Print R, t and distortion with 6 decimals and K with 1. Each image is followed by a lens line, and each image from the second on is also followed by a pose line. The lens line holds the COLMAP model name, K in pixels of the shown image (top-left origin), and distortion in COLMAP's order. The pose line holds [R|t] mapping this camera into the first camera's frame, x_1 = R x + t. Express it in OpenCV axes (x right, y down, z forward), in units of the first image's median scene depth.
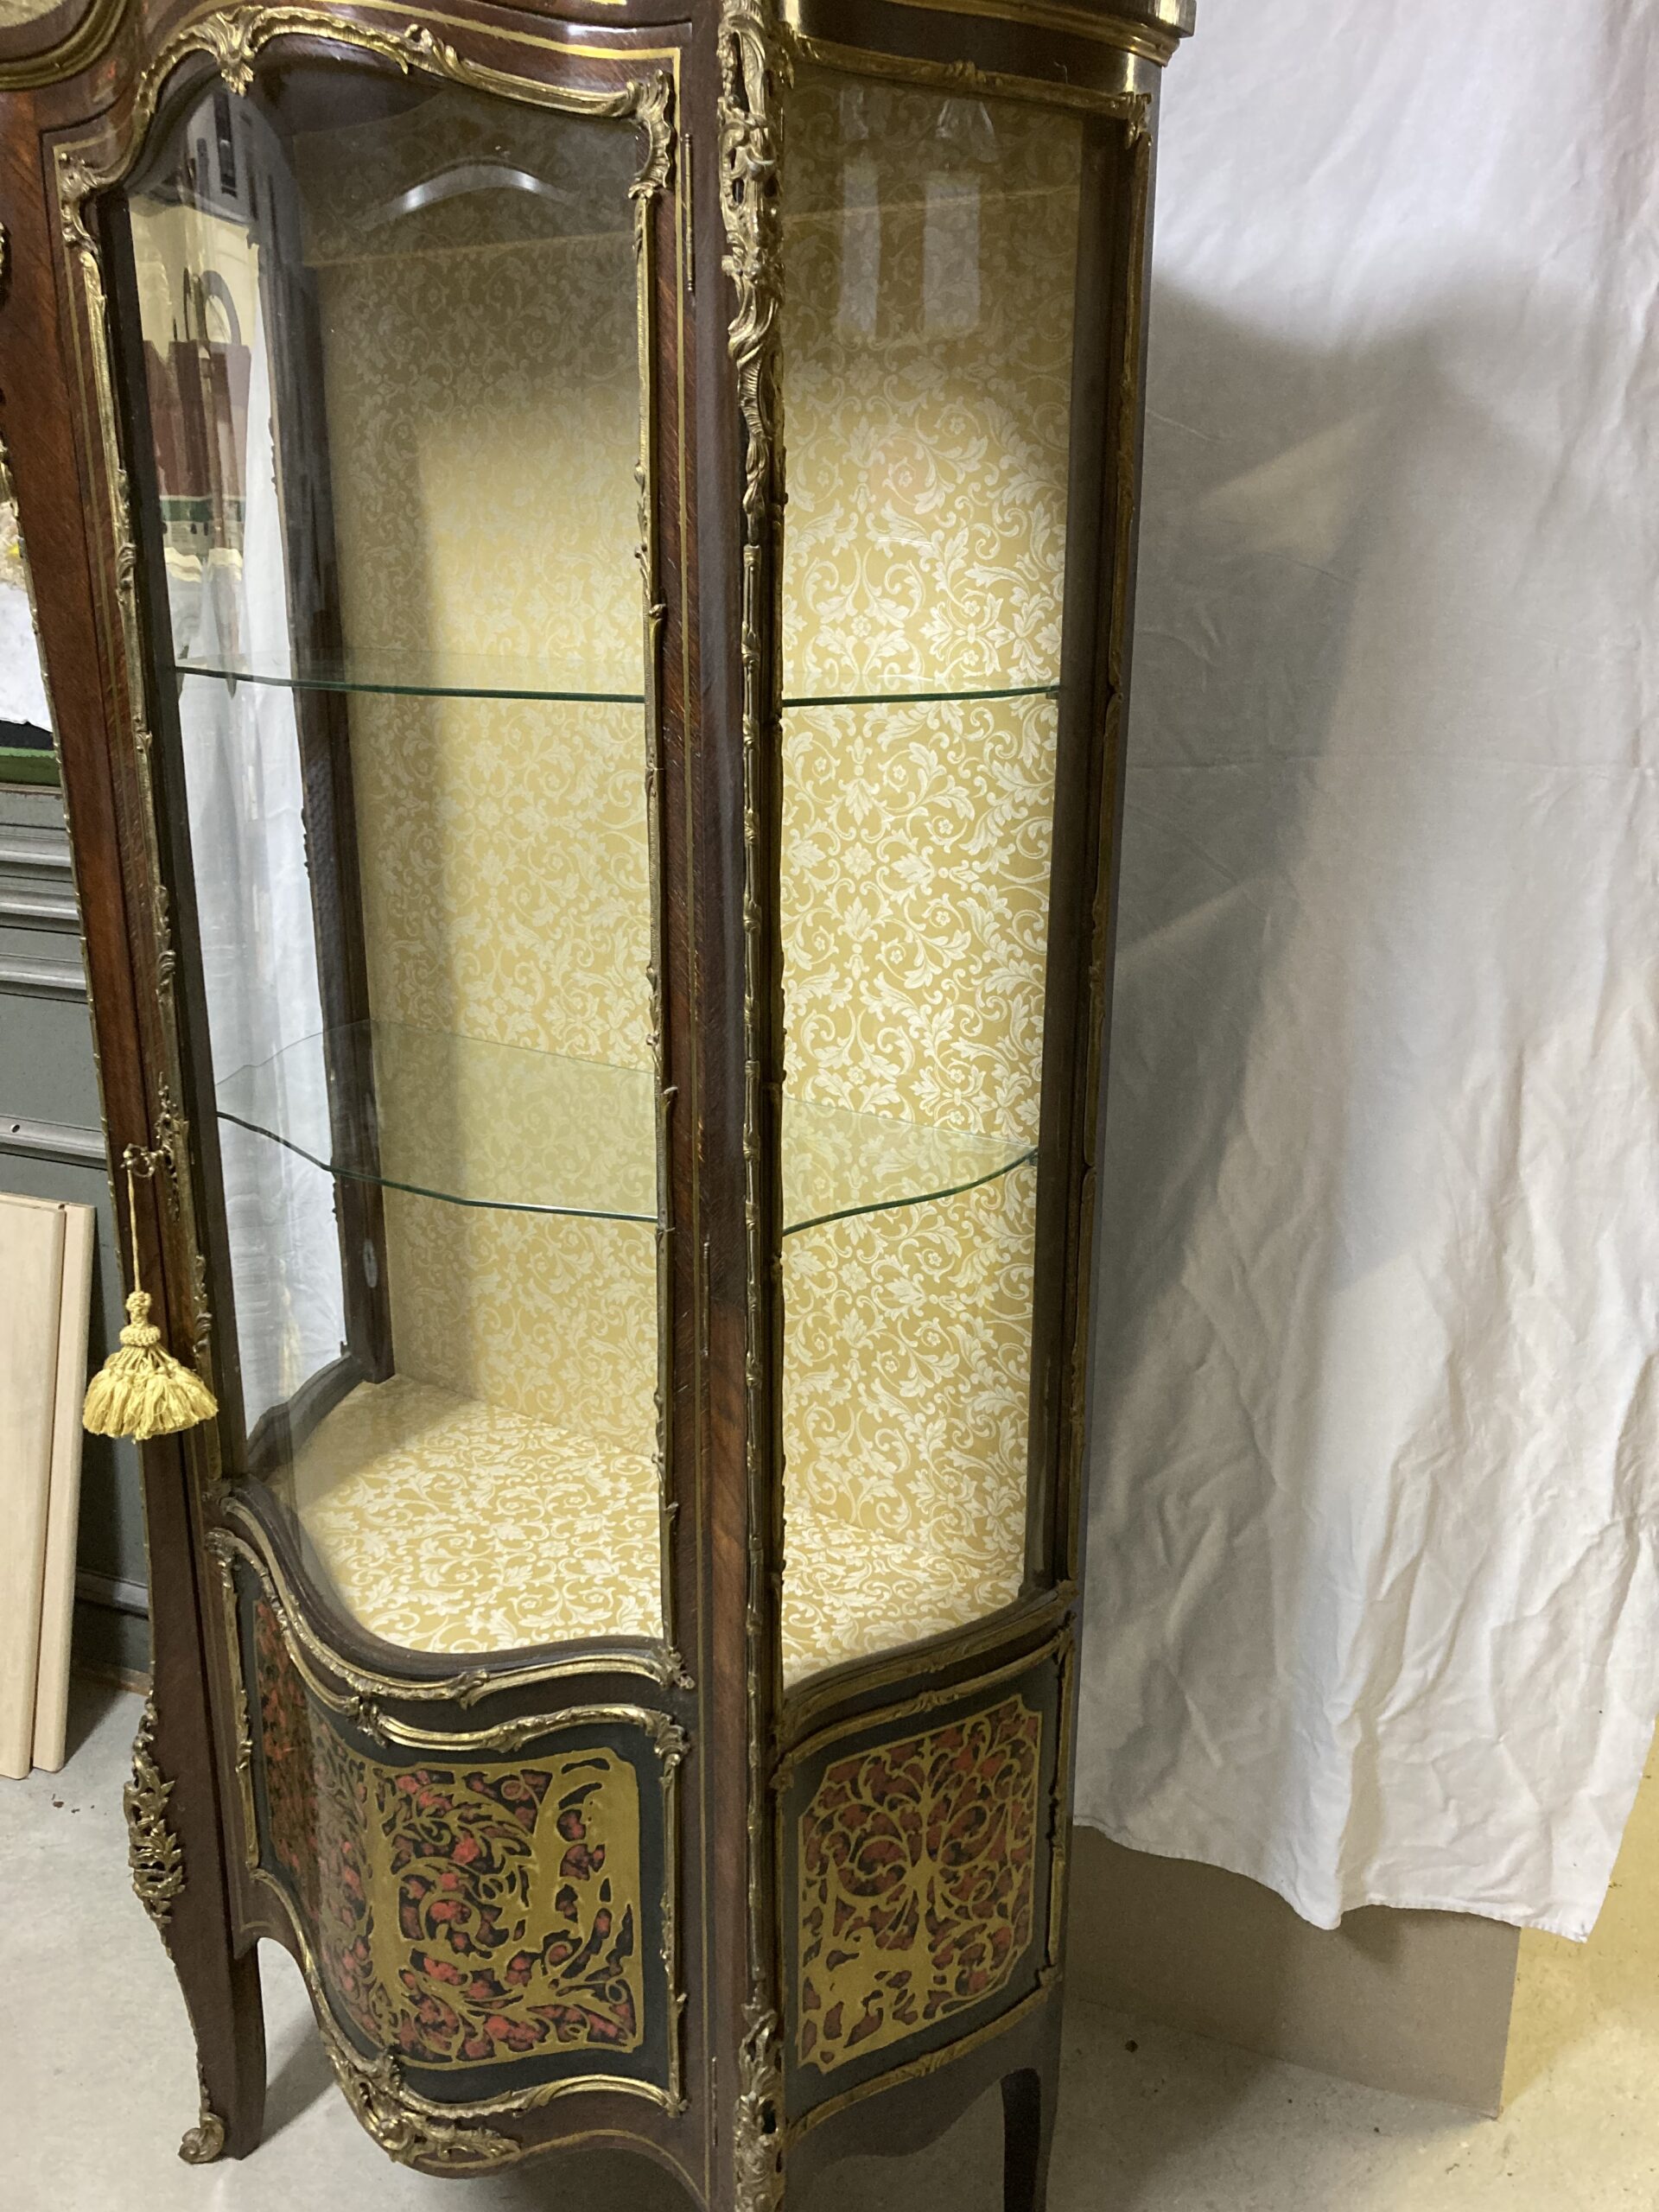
lens RADIAL K [[1774.1, 0, 867.4], [0, 1774.1, 1083.7], [0, 0, 1]] dist [0.025662, -0.001799]
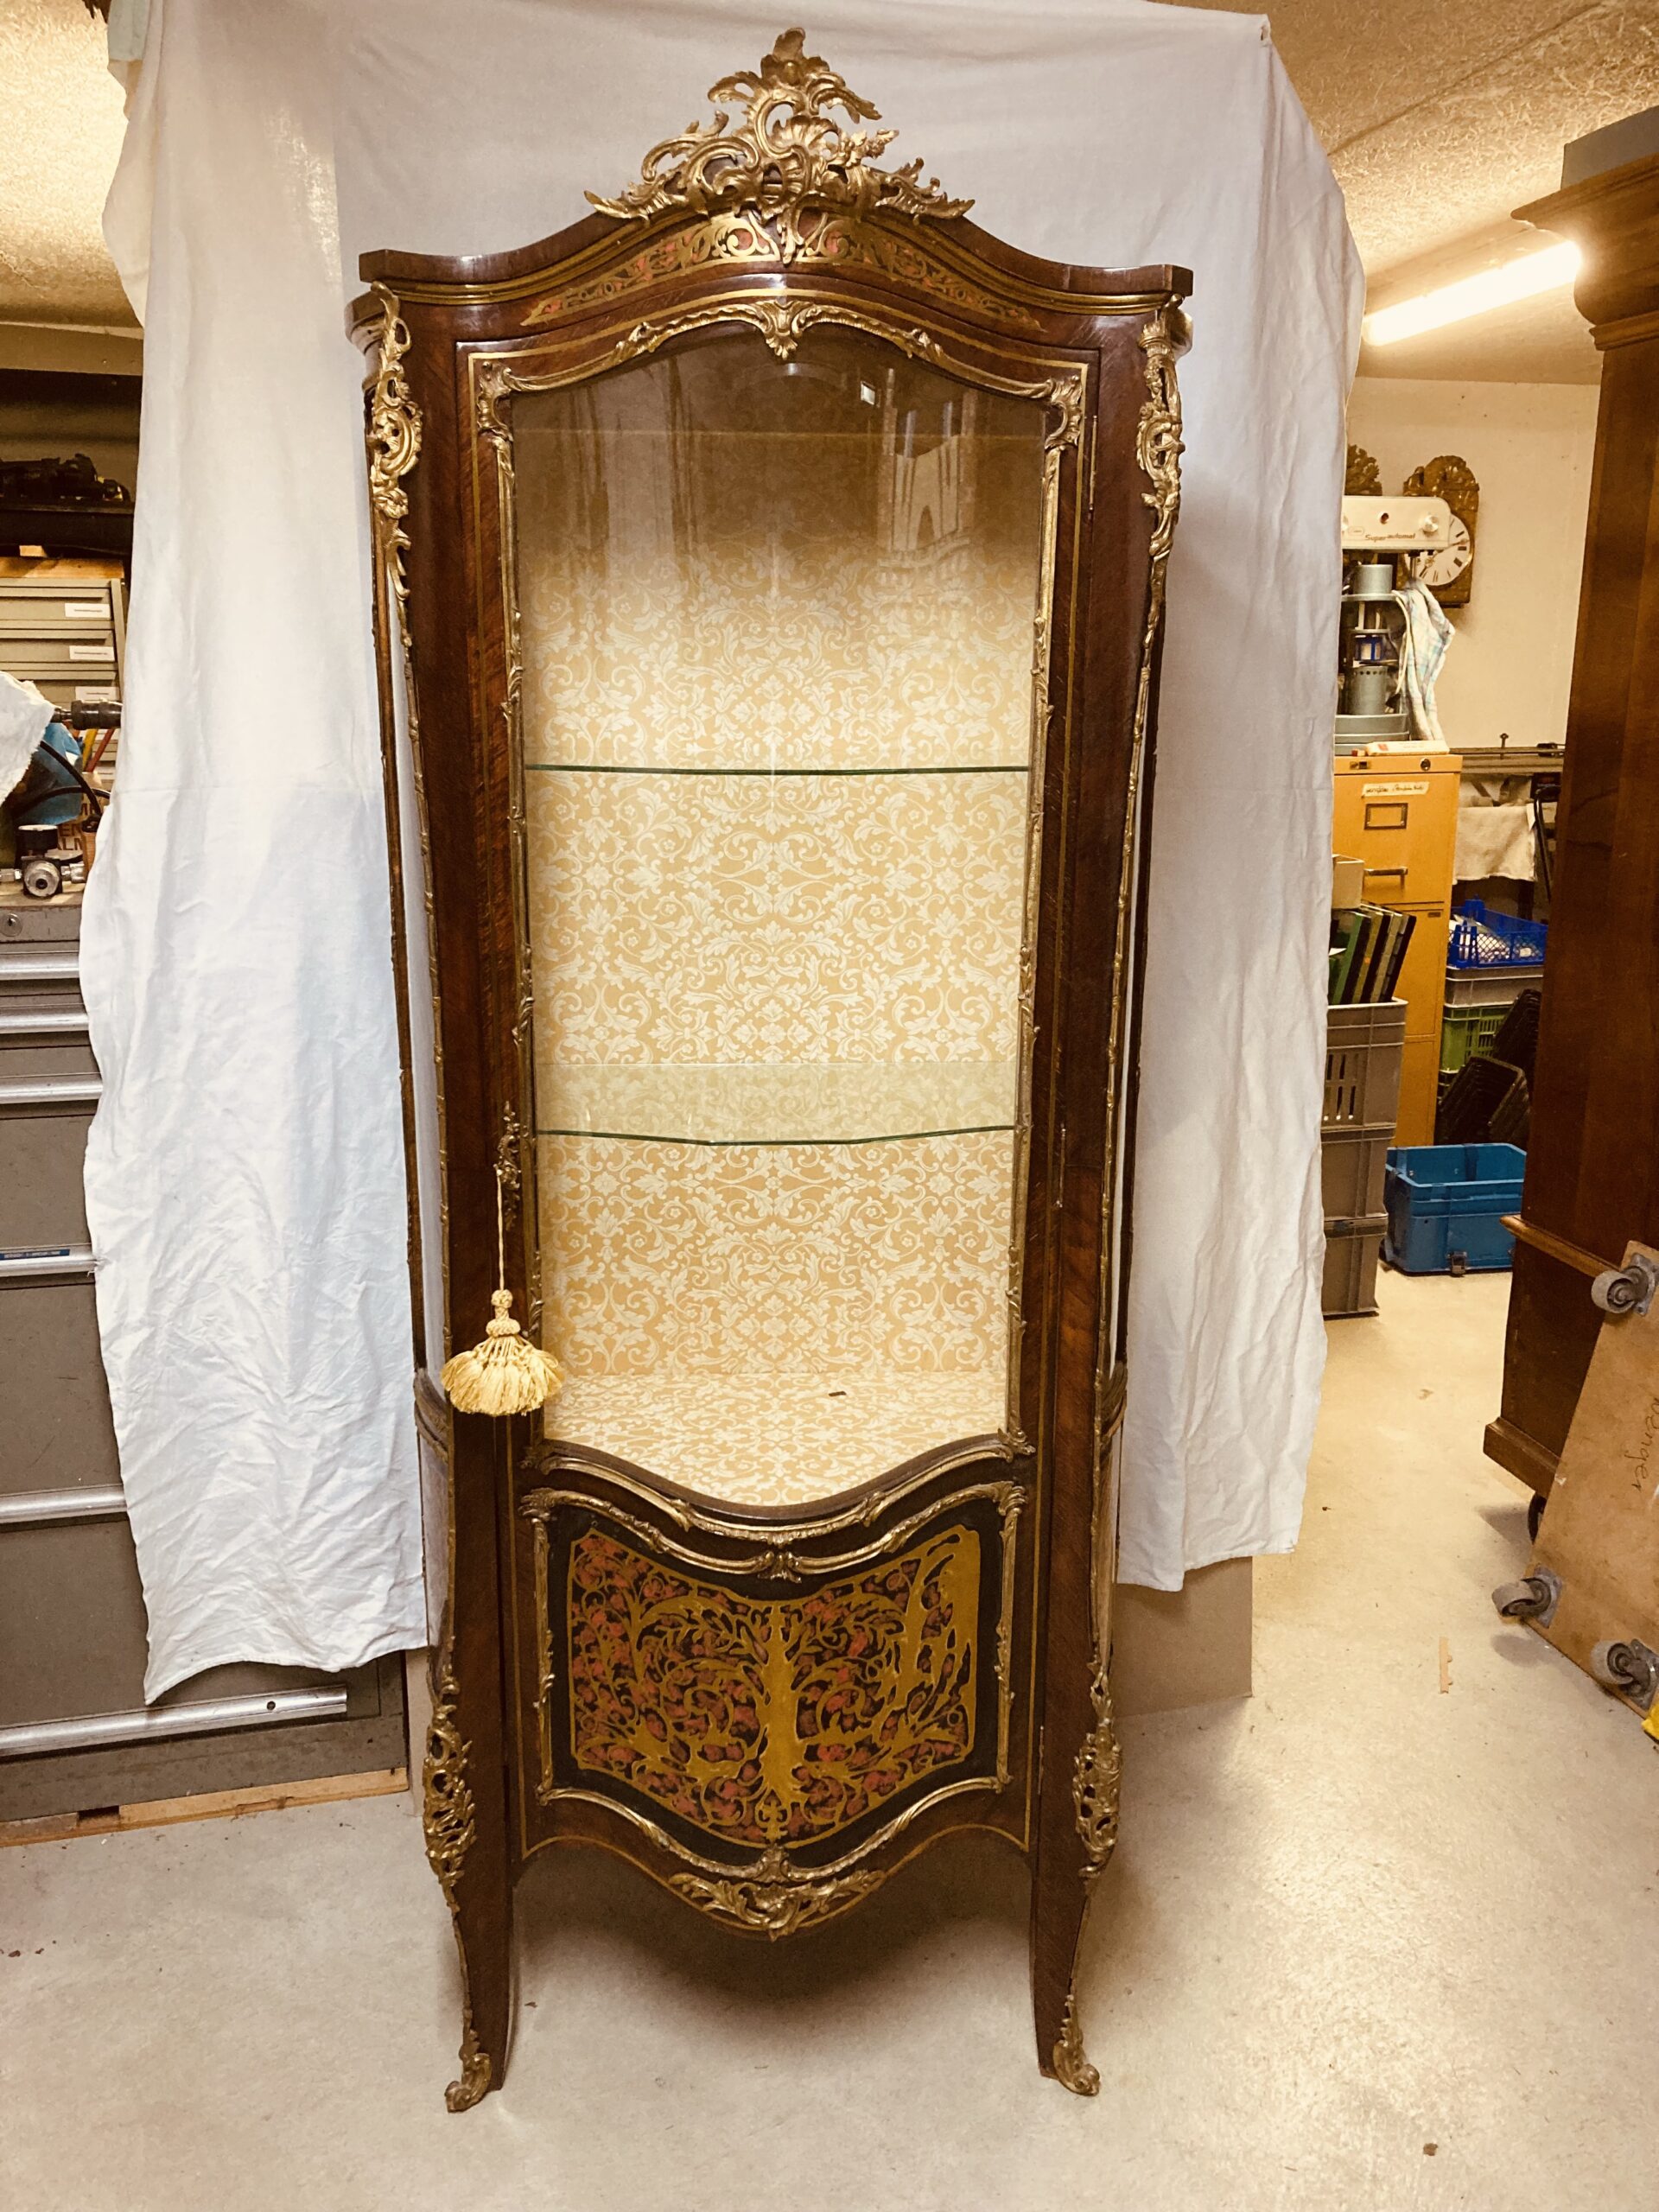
lens RADIAL K [[1766.8, 0, 833.1], [0, 1766.8, 1087.9], [0, 0, 1]] dist [0.066949, -0.108389]
pose [[0.824410, -0.141899, 0.547917, -0.885984], [0.161490, 0.986794, 0.012577, 0.004759], [-0.542466, 0.078115, 0.836438, -0.117320]]
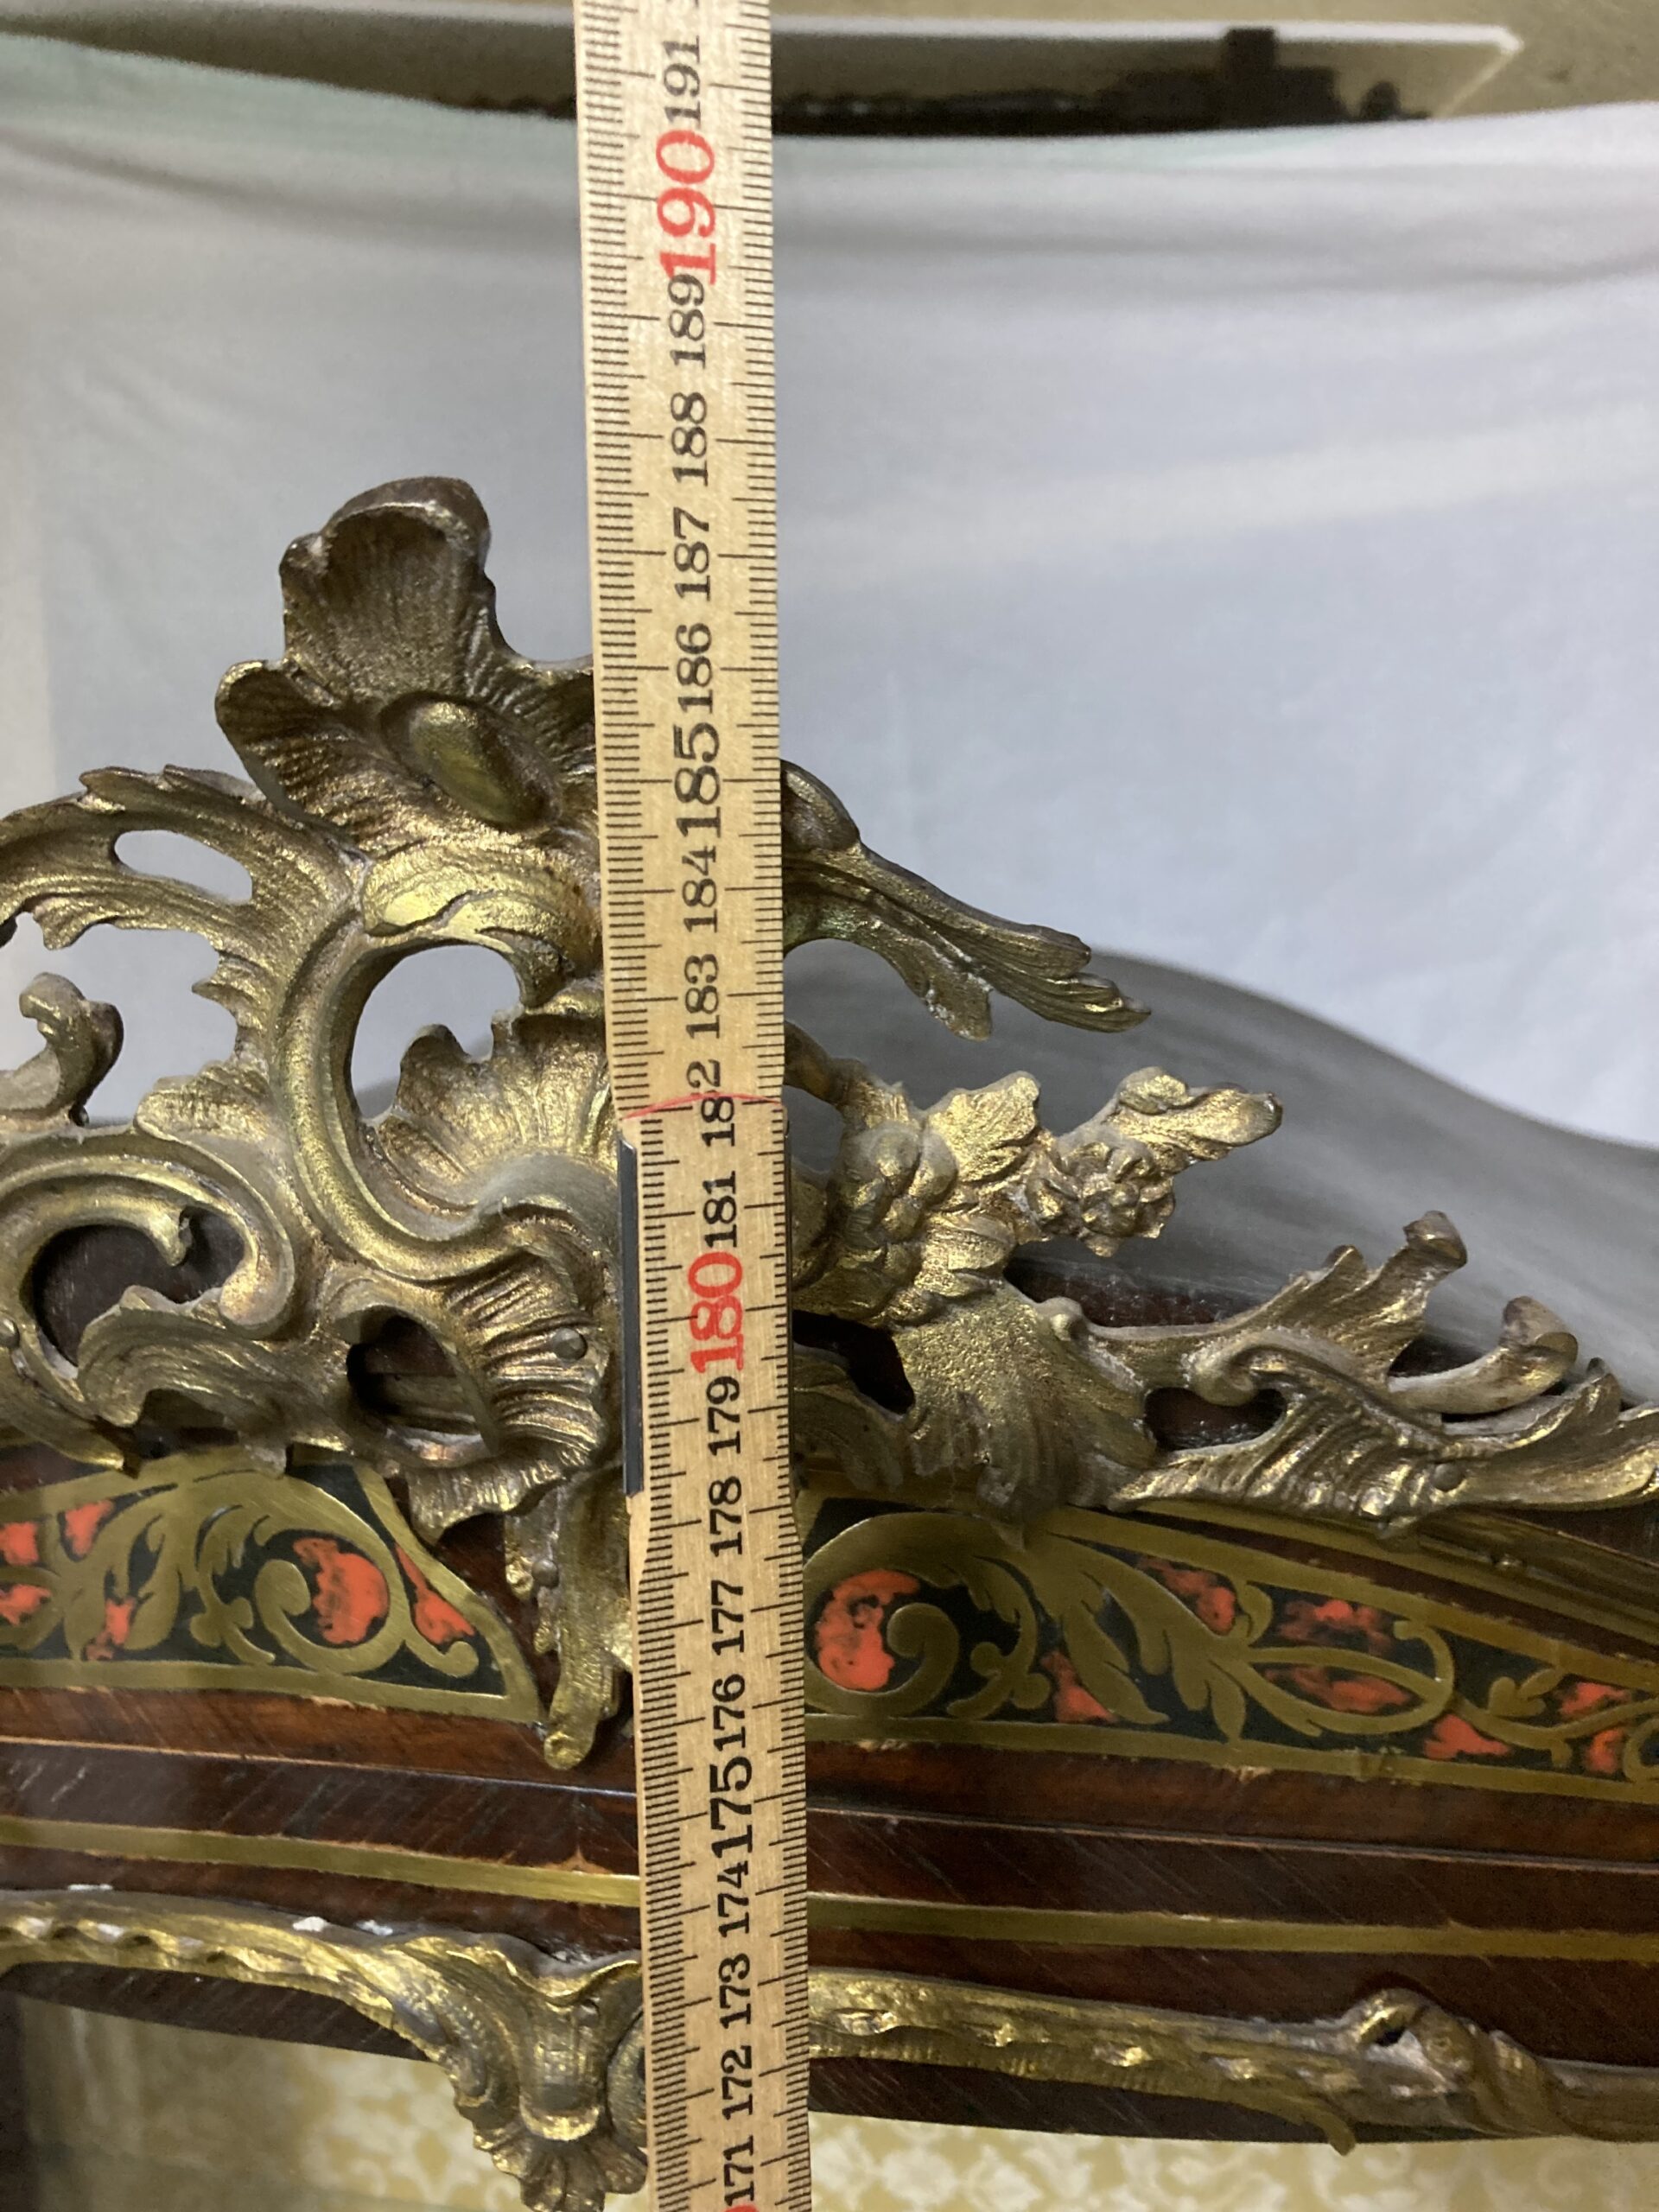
lens RADIAL K [[1813.9, 0, 838.9], [0, 1813.9, 1071.8], [0, 0, 1]] dist [-0.012606, -0.010273]
pose [[0.931459, -0.063233, 0.358310, -0.297665], [0.117562, 0.984265, -0.131915, -0.505362], [-0.344331, 0.164997, 0.924236, 0.557794]]
